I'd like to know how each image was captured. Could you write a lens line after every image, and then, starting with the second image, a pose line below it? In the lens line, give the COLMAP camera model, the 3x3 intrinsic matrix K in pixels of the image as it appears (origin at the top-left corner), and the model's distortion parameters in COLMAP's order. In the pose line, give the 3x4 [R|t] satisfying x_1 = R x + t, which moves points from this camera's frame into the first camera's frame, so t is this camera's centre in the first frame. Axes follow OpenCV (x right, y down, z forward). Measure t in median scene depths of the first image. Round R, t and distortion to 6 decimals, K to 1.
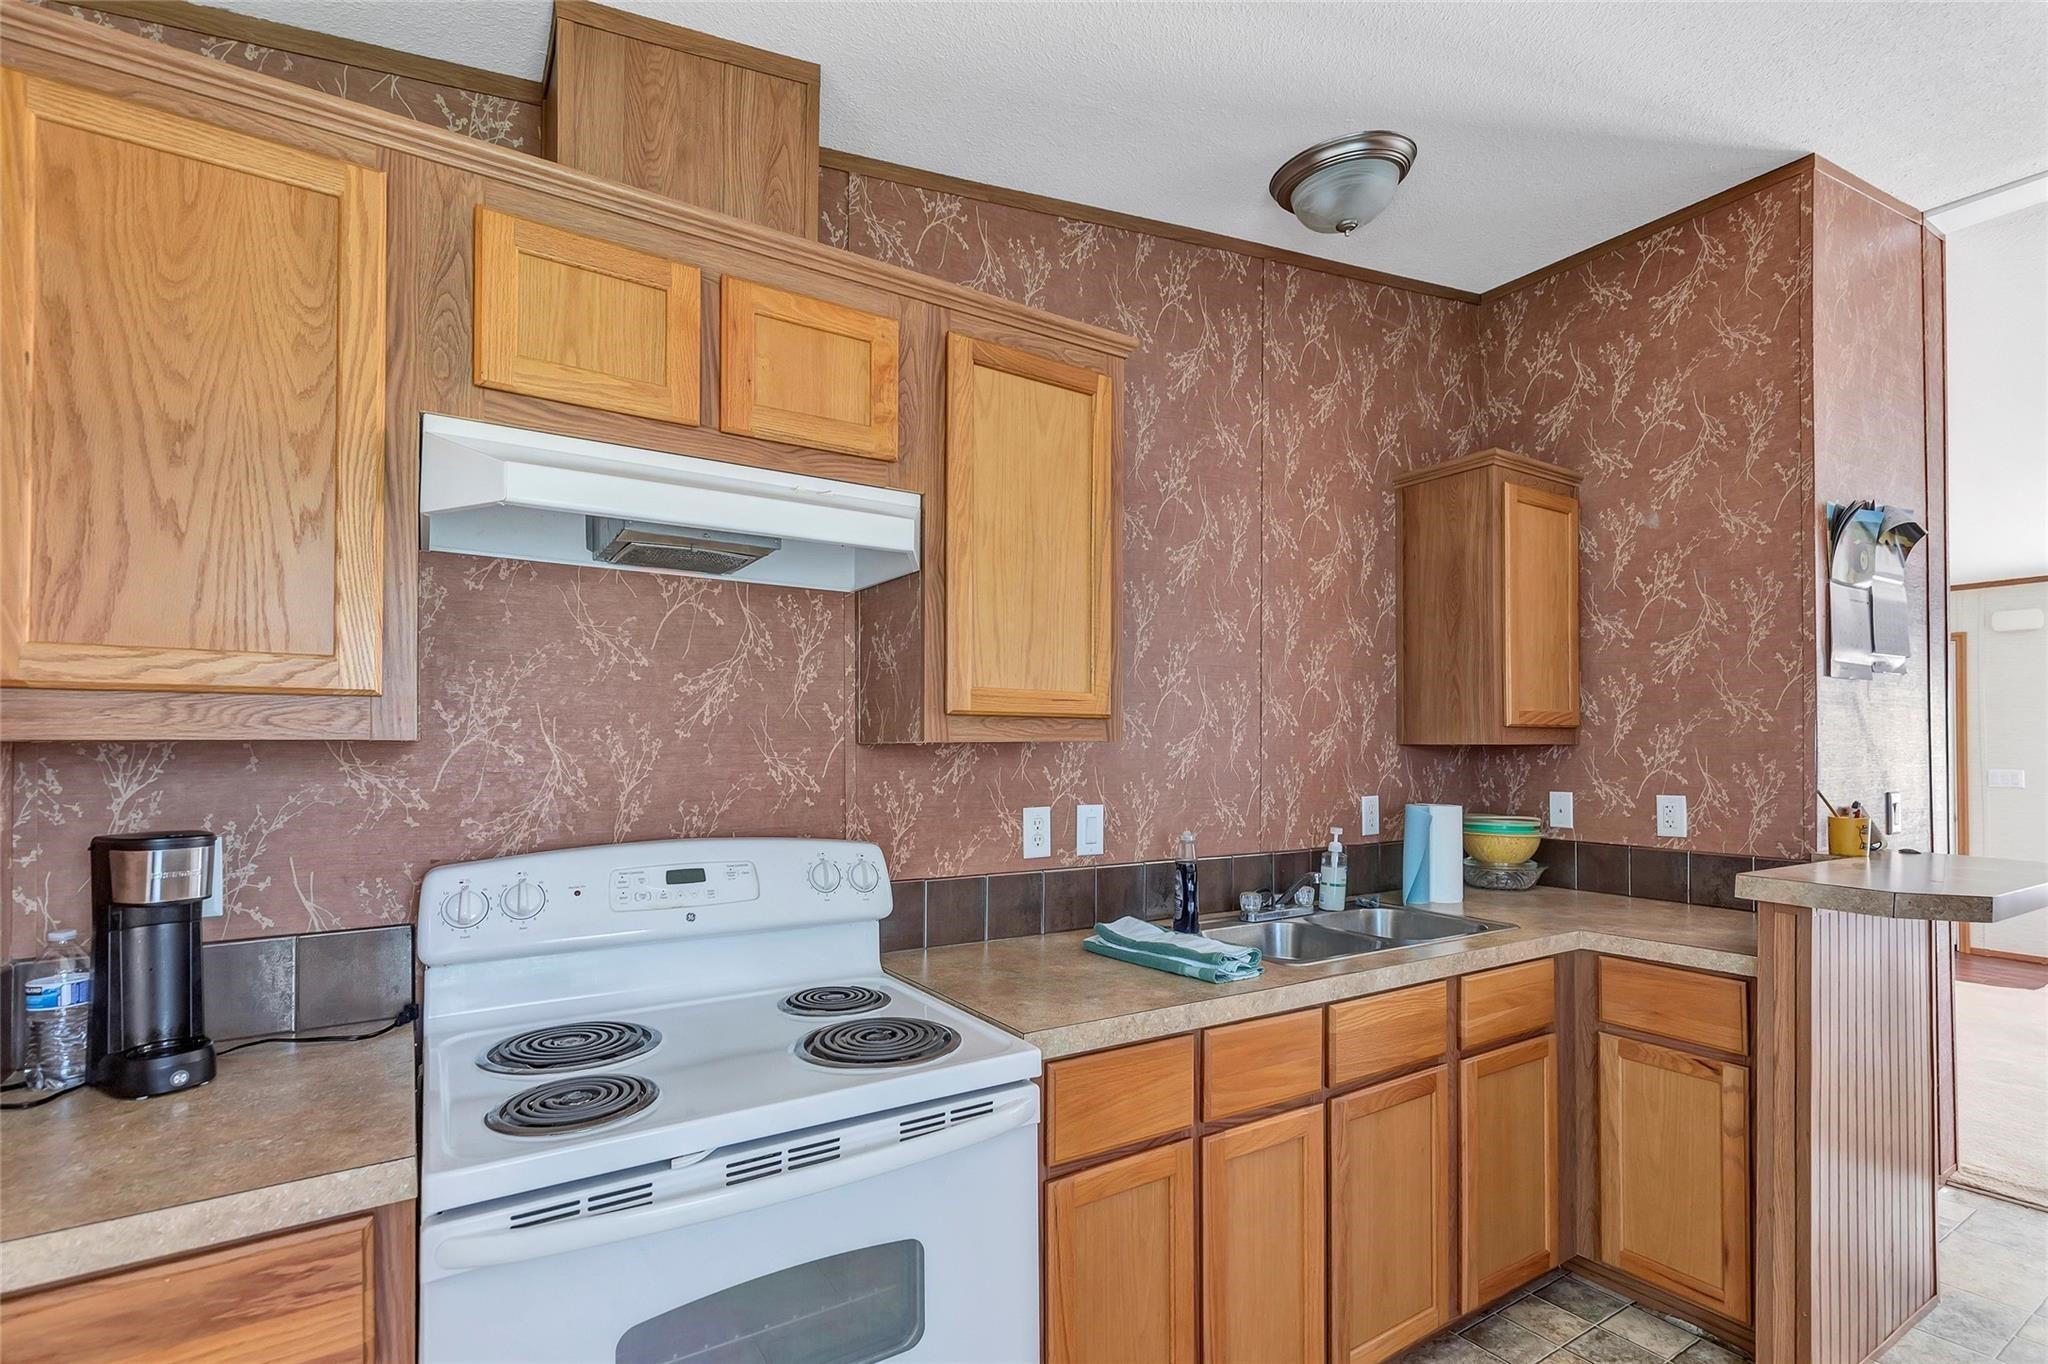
lens RADIAL K [[939.5, 0, 1022.0], [0, 939.5, 741.1], [0, 0, 1]] dist [0.004167, 0.001289]
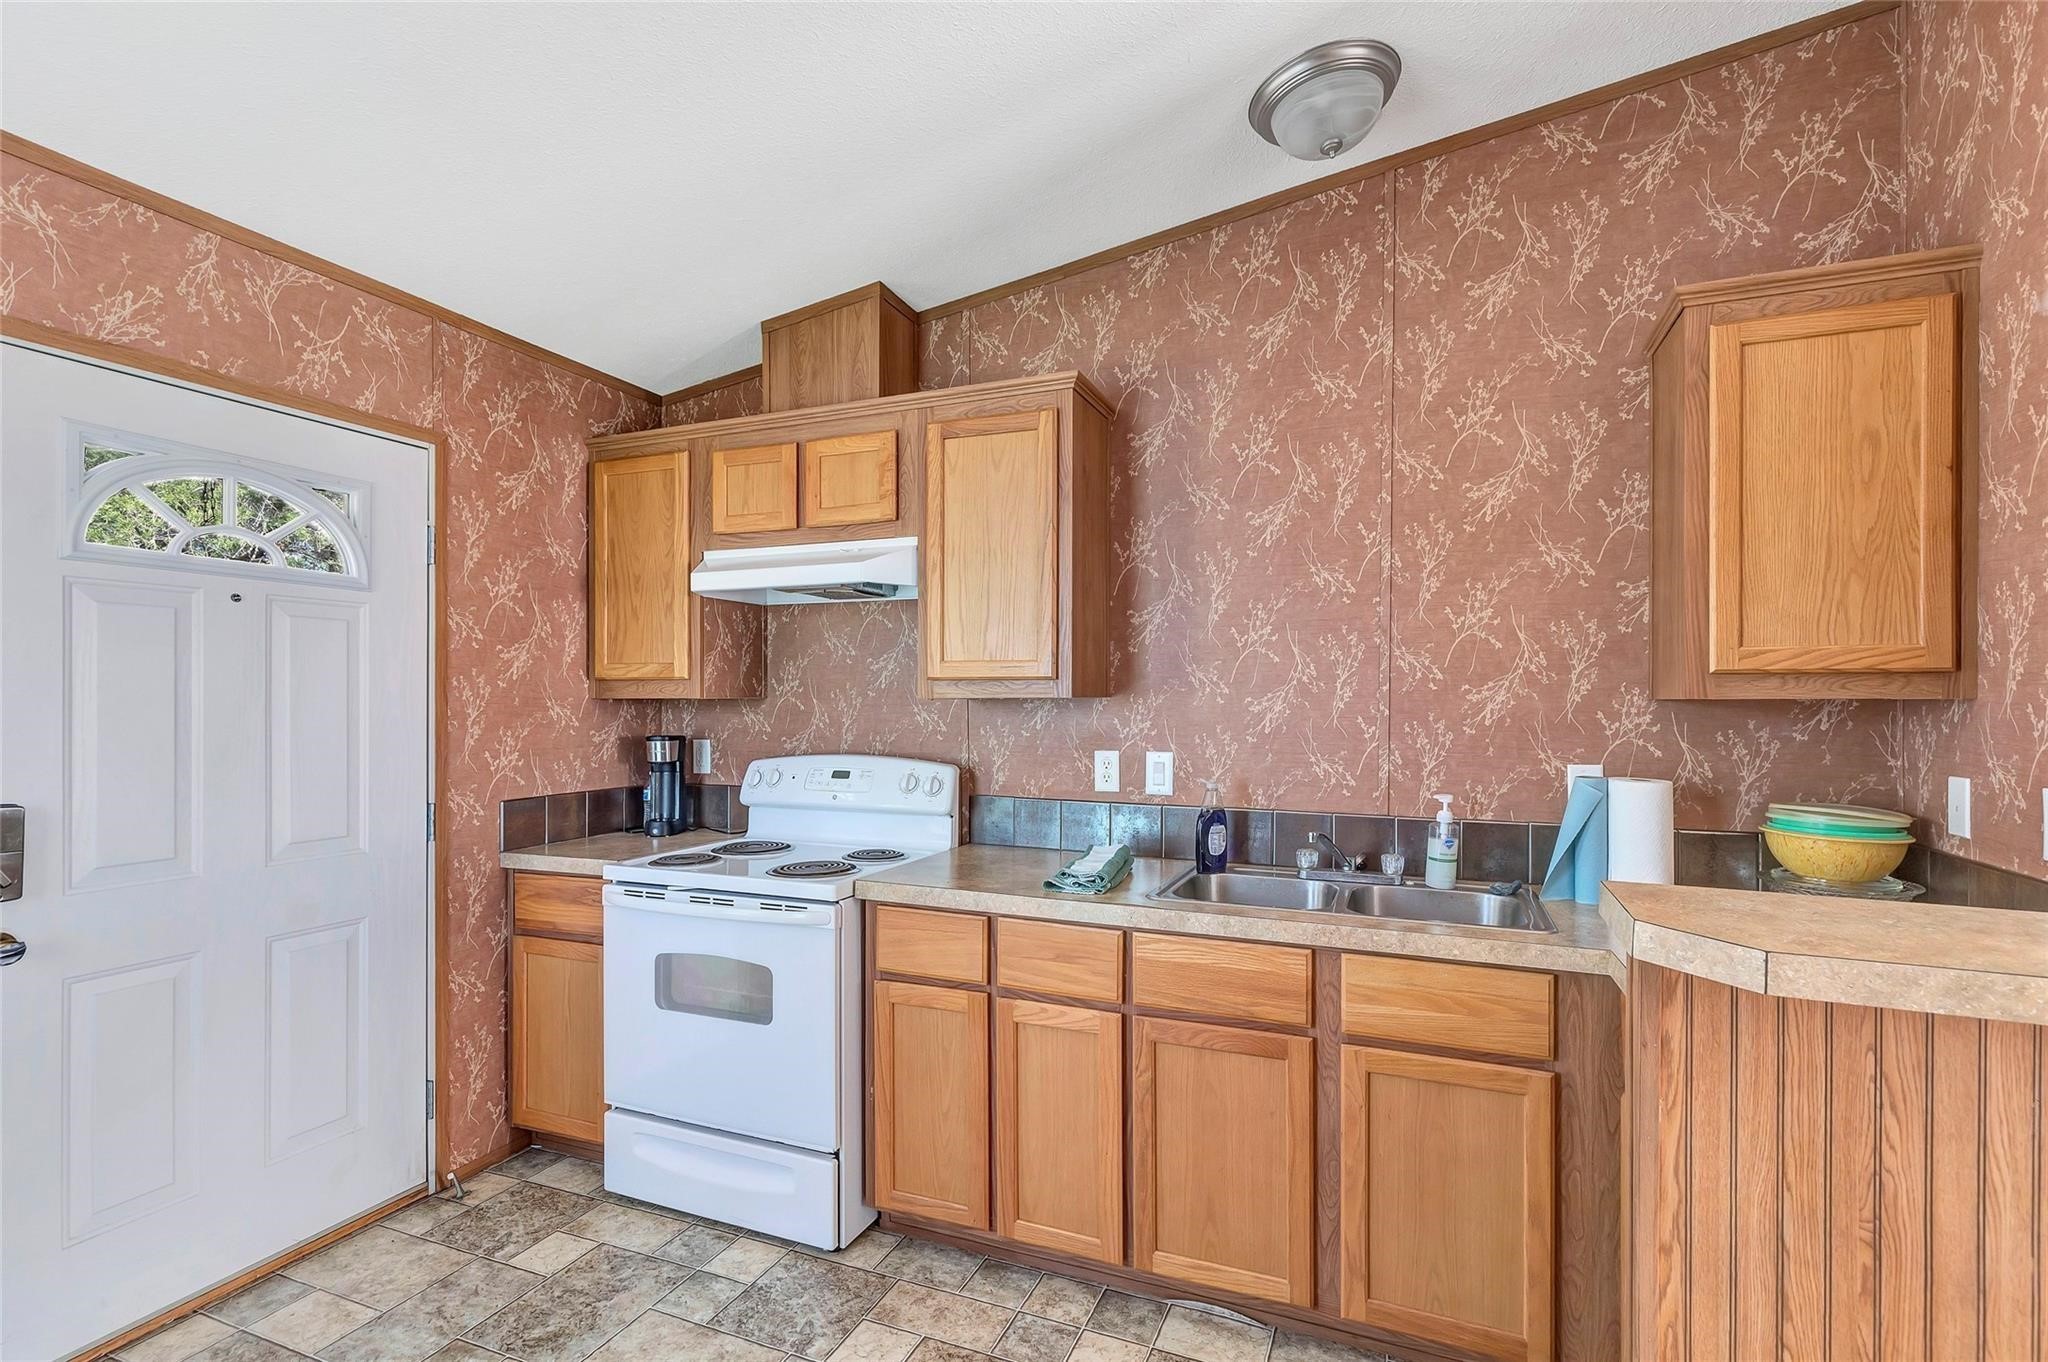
lens RADIAL K [[944.0, 0, 1029.7], [0, 944.0, 714.1], [0, 0, 1]] dist [0.001241, 0.000210]
pose [[0.567809, 0.011189, -0.823084, 1.008223], [0.003540, 0.999865, 0.016035, 0.002173], [0.823152, -0.012019, 0.567693, 0.221696]]
